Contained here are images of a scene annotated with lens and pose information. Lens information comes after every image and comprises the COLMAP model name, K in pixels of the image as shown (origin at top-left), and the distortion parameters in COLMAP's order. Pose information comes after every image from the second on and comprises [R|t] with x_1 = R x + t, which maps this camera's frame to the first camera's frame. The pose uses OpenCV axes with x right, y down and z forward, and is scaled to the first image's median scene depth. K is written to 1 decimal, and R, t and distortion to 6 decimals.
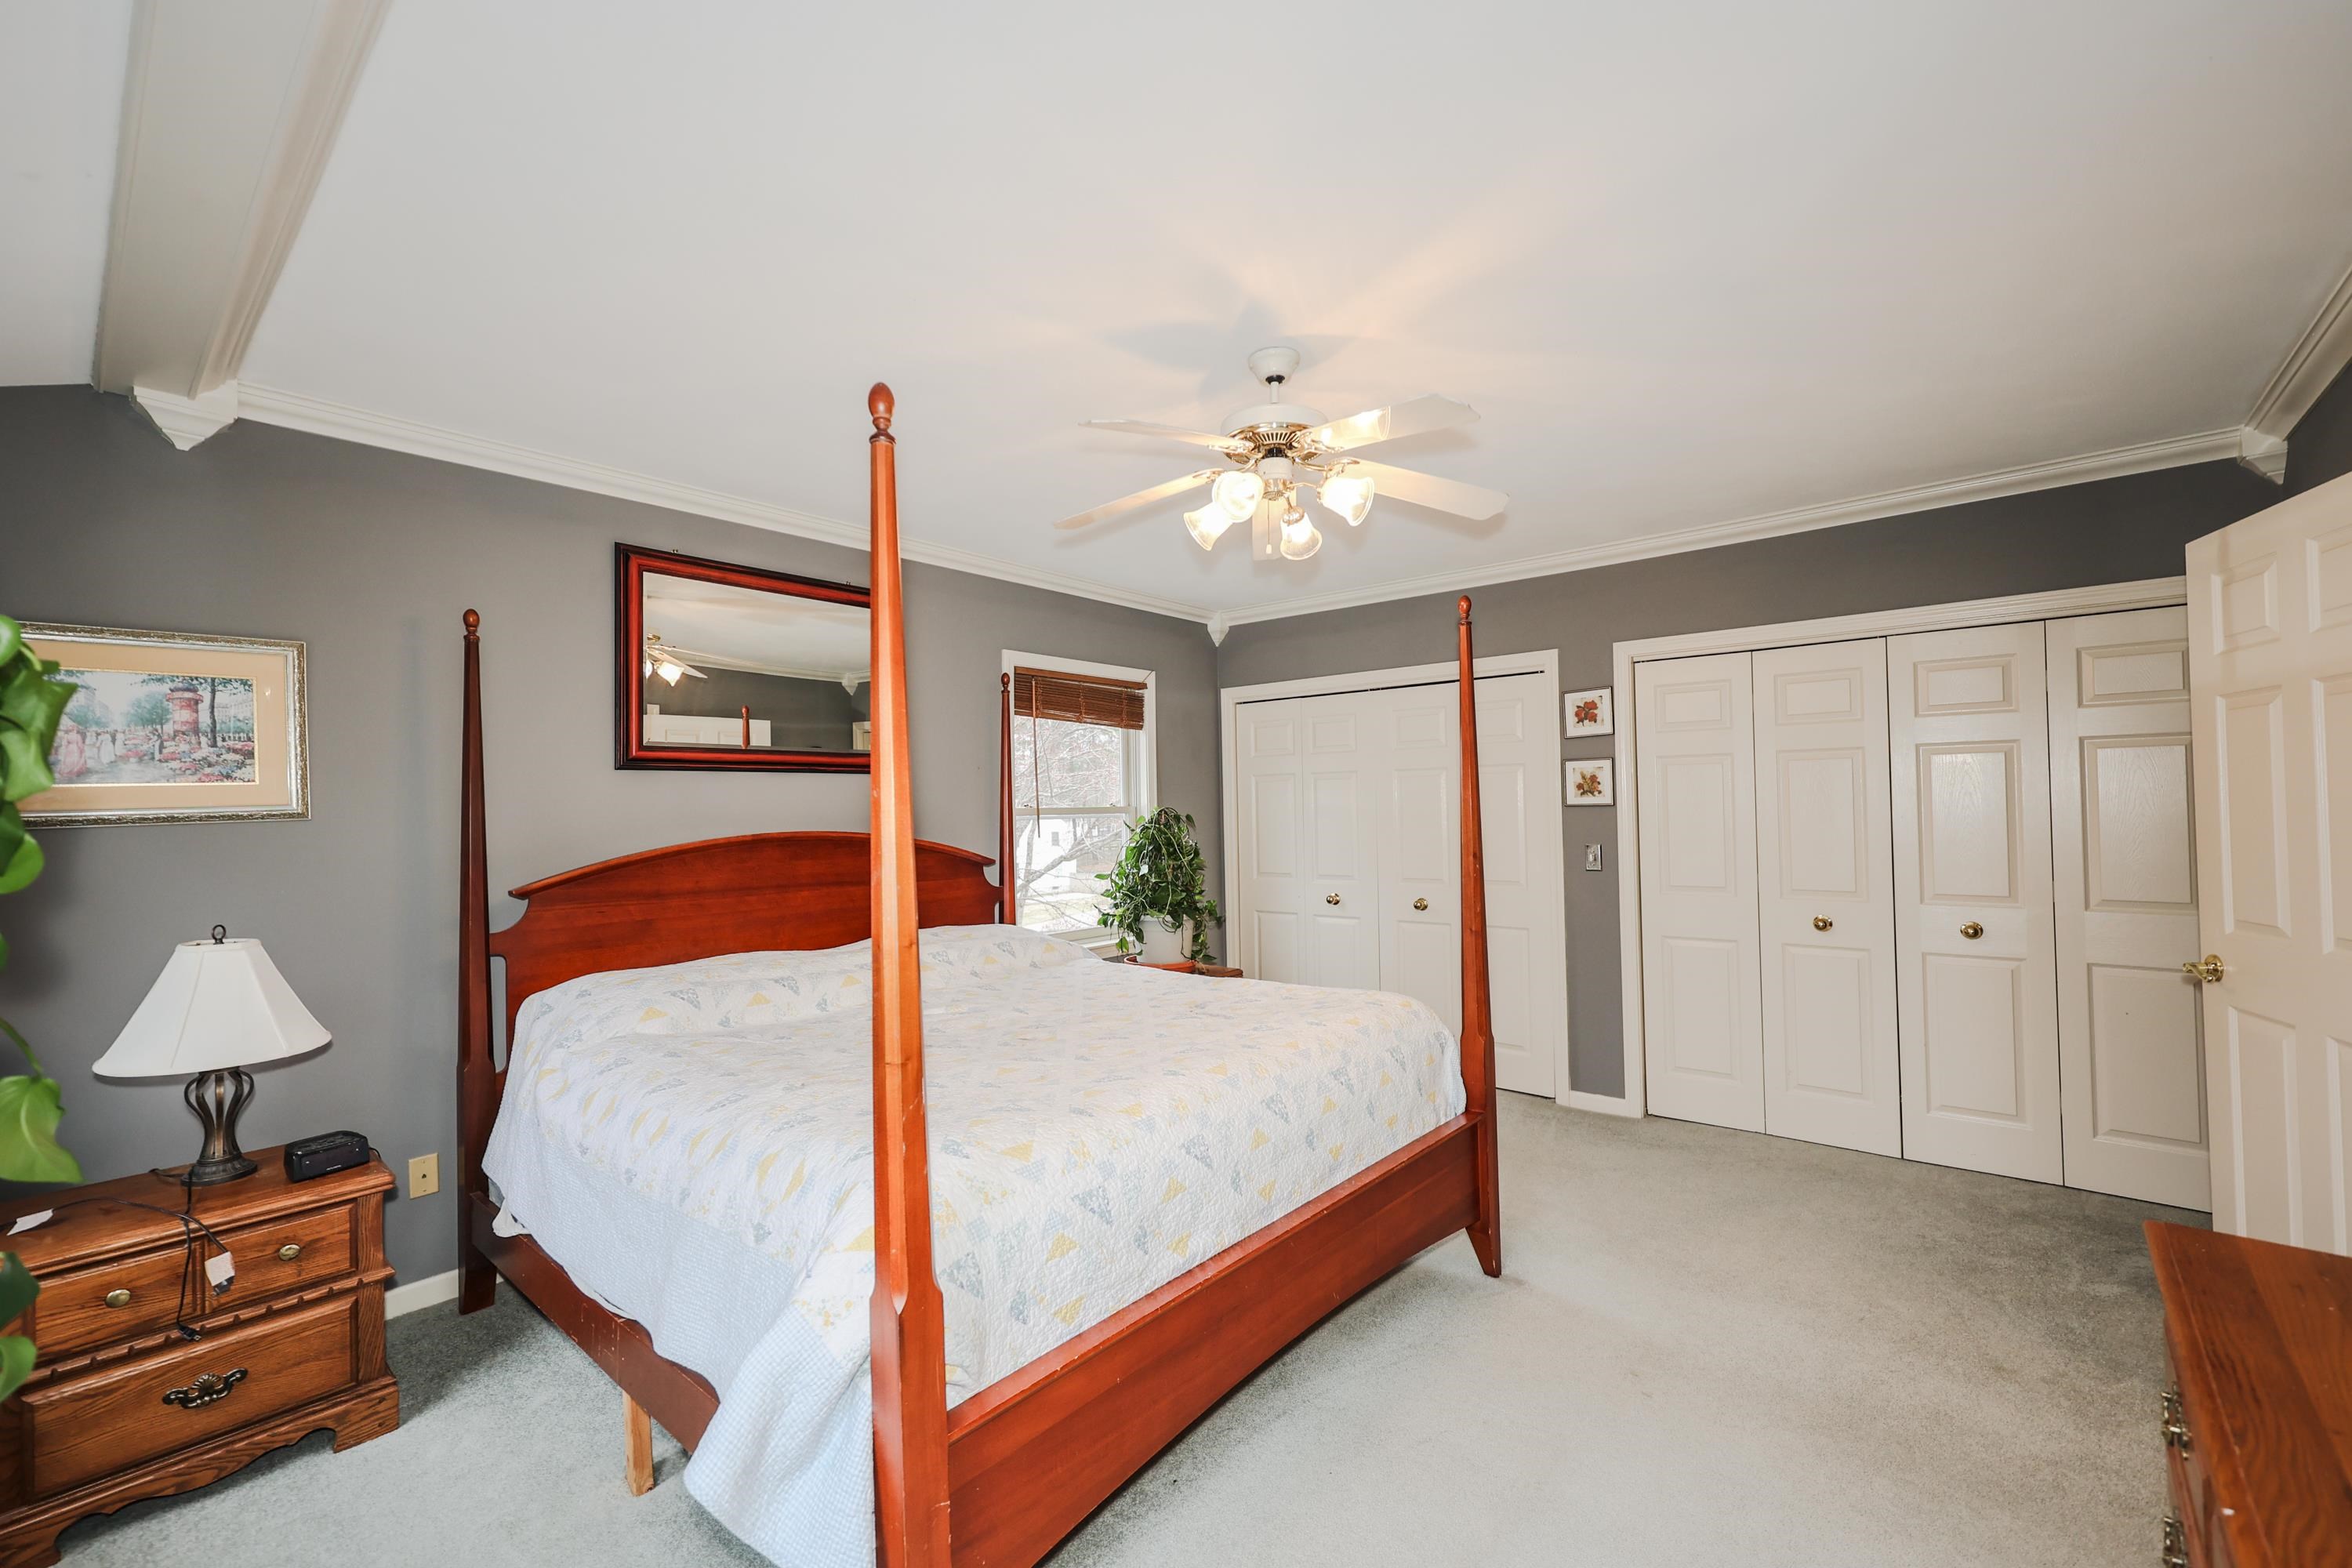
lens RADIAL K [[955.4, 0, 1184.1], [0, 955.4, 793.3], [0, 0, 1]] dist [0.002271, 0.000179]
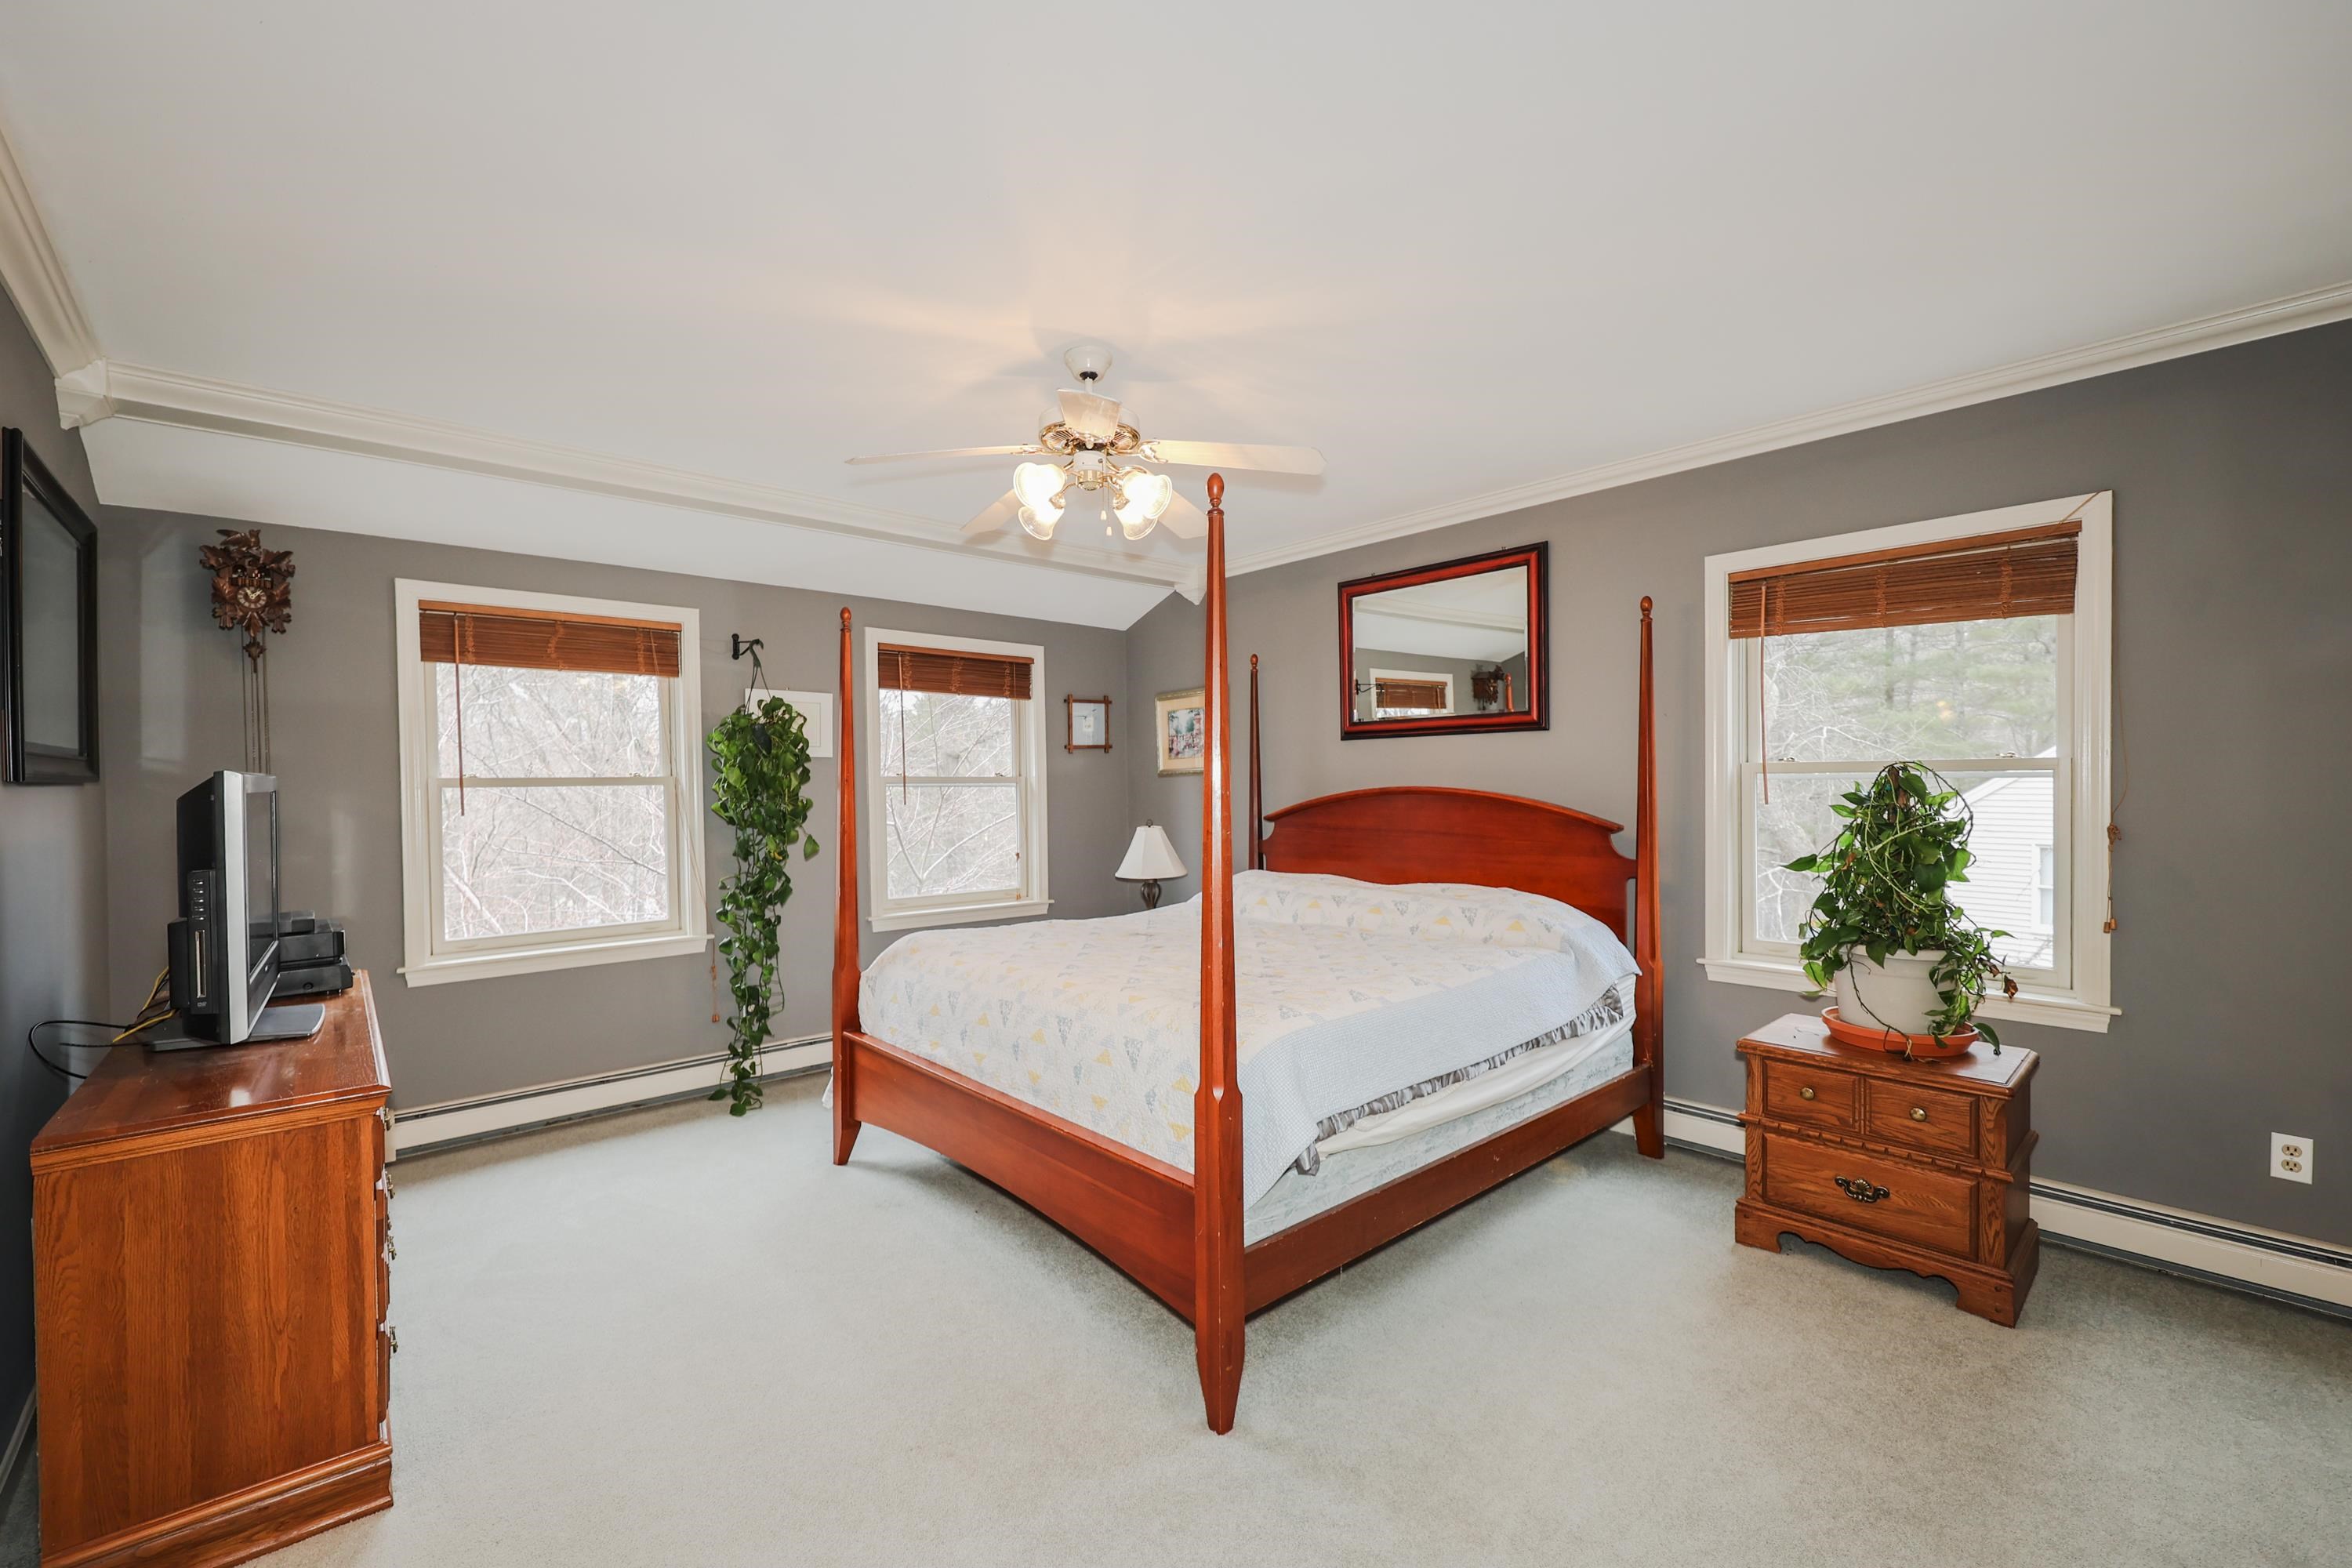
lens RADIAL K [[987.2, 0, 1176.0], [0, 987.2, 784.0], [0, 0, 1]] dist [-0.000044, -0.000212]
pose [[-0.144543, 0.021464, -0.989266, 0.917617], [0.026166, 0.999498, 0.017863, 0.008438], [0.989152, -0.023304, -0.145032, 0.958501]]
